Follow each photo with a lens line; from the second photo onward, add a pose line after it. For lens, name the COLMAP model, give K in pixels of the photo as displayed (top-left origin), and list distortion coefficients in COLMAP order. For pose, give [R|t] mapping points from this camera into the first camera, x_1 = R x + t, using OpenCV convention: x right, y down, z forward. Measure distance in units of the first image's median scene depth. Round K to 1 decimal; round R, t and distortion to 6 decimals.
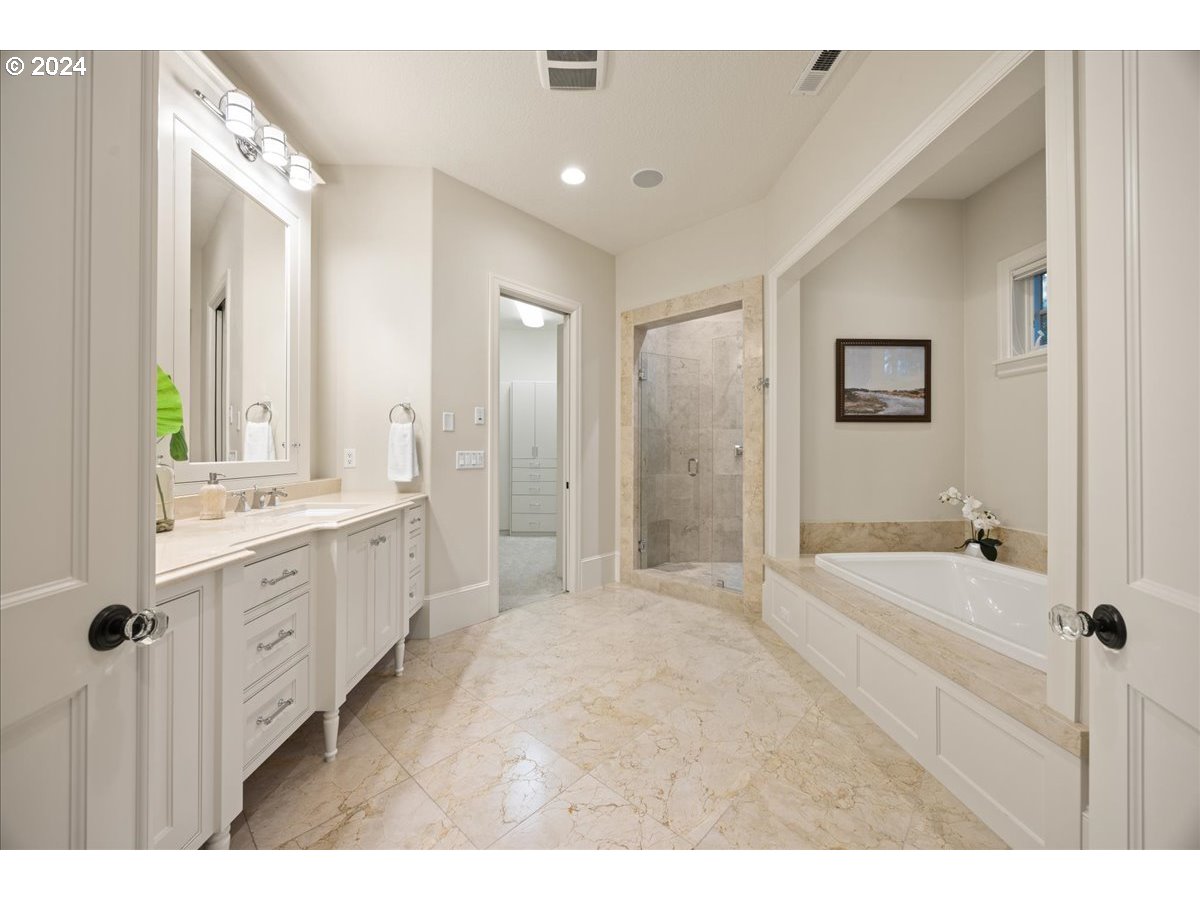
lens RADIAL K [[466.5, 0, 600.0], [0, 466.5, 450.0], [0, 0, 1]] dist [0.000749, 0.000076]
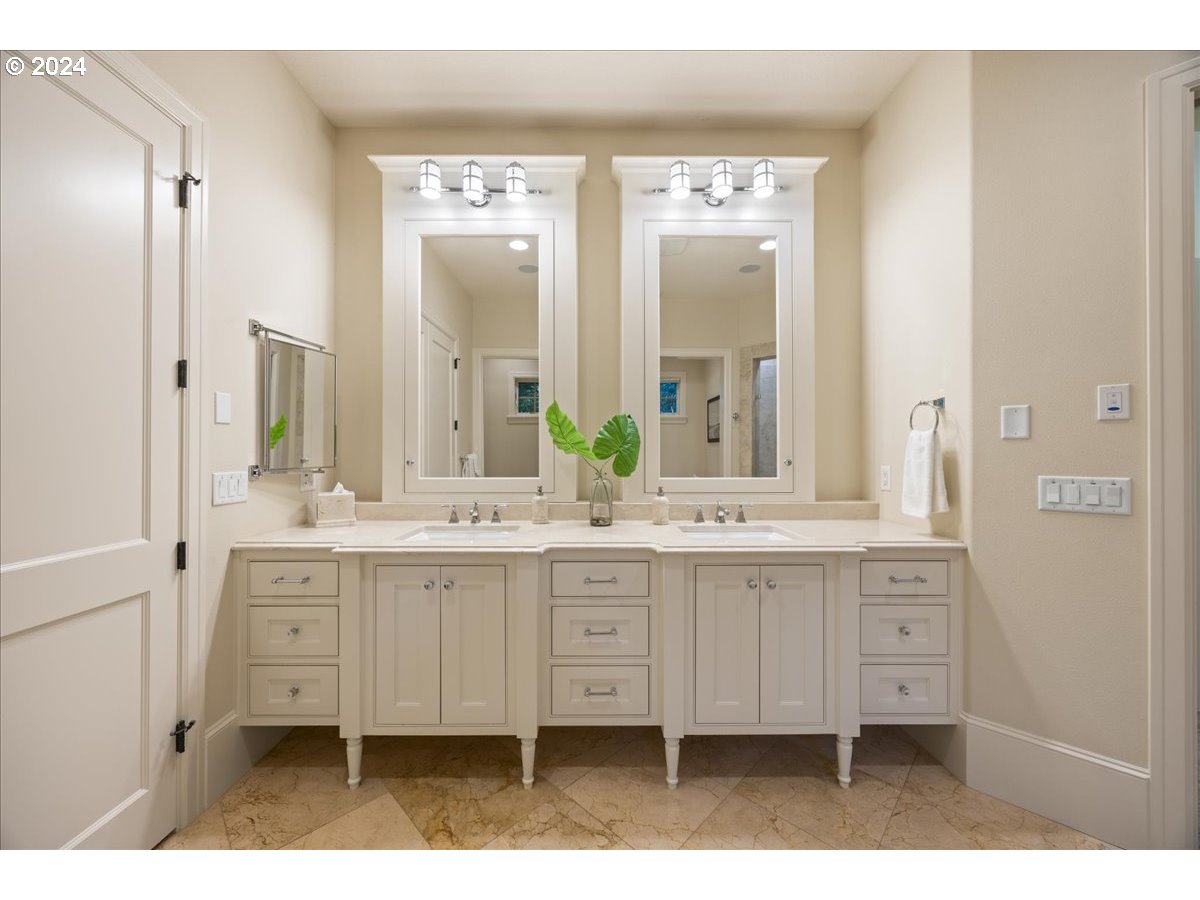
lens RADIAL K [[466.5, 0, 600.0], [0, 466.5, 450.0], [0, 0, 1]] dist [0.000749, 0.000076]
pose [[-0.049249, -0.006870, -0.998763, 0.268562], [0.002676, 0.999972, -0.007010, -0.026033], [0.998783, -0.003018, -0.049229, 0.575327]]
